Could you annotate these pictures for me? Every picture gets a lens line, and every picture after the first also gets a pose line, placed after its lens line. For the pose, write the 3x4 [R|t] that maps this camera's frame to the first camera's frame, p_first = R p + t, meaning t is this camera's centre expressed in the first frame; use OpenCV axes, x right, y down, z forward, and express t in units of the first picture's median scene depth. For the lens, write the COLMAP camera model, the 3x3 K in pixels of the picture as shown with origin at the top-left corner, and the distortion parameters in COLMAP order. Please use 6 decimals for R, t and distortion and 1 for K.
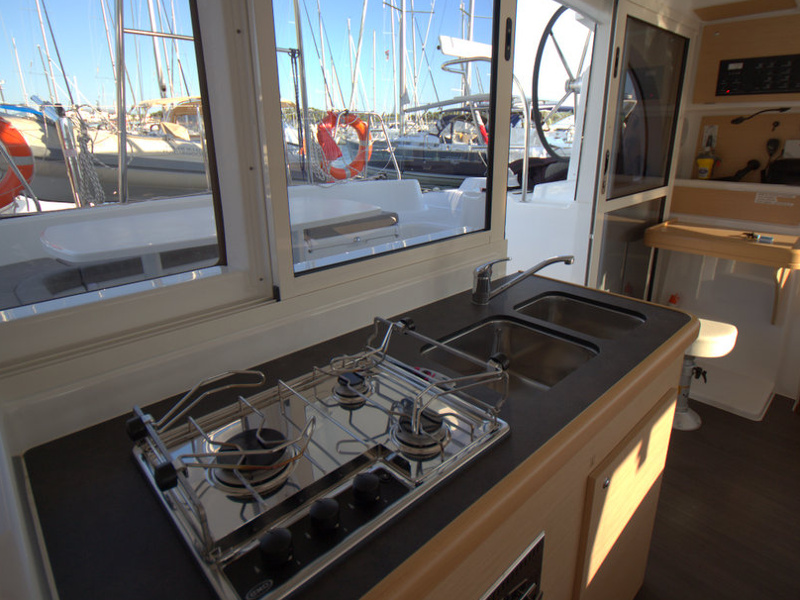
lens RADIAL K [[471.5, 0, 400.5], [0, 471.5, 273.3], [0, 0, 1]] dist [0.003762, -0.011815]
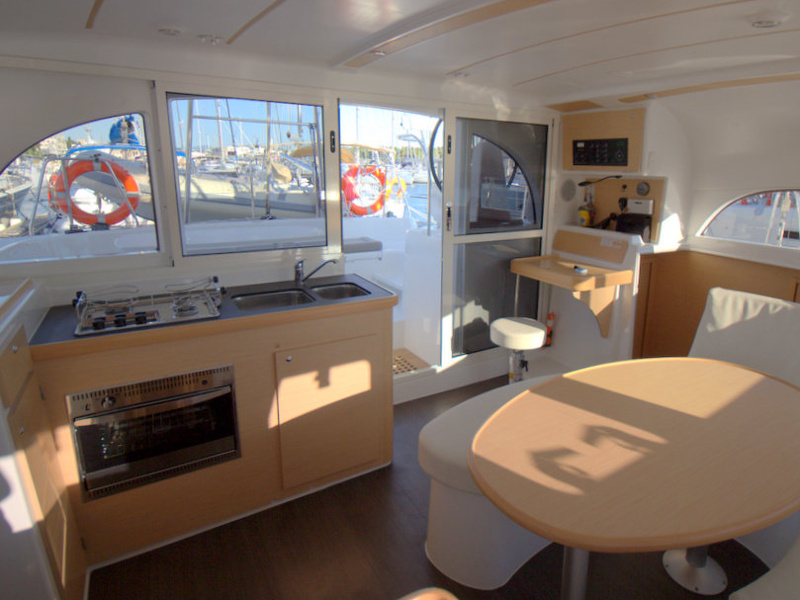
lens RADIAL K [[472.8, 0, 447.4], [0, 472.8, 264.9], [0, 0, 1]] dist [-0.000090, 0.000390]
pose [[0.981023, 0.067060, -0.181924, 0.574255], [-0.083970, 0.992673, -0.086889, 0.056095], [0.174765, 0.100516, 0.979466, -0.363435]]
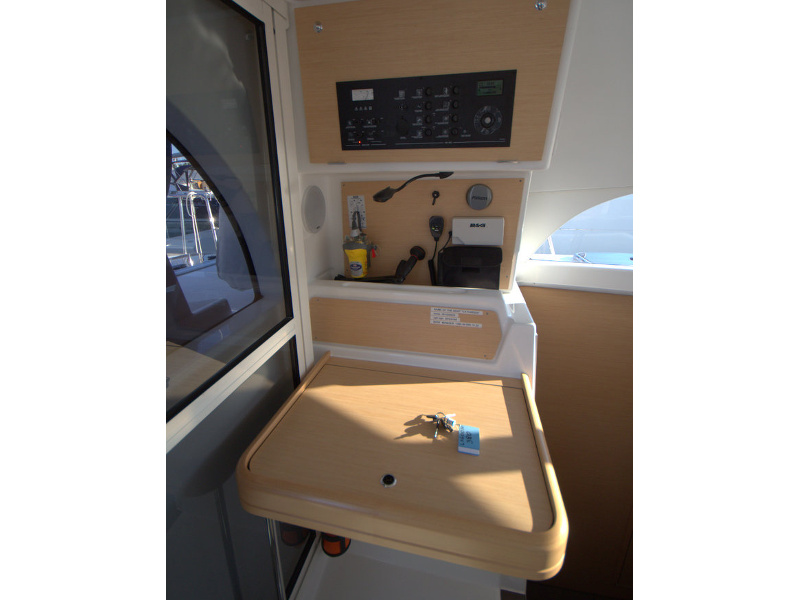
lens RADIAL K [[326.8, 0, 399.3], [0, 326.8, 257.2], [0, 0, 1]] dist [-0.000186, 0.000030]
pose [[0.825585, -0.139724, 0.546705, 0.493870], [0.167045, 0.985949, -0.000272, -0.240693], [-0.538985, 0.091549, 0.837325, 0.651956]]
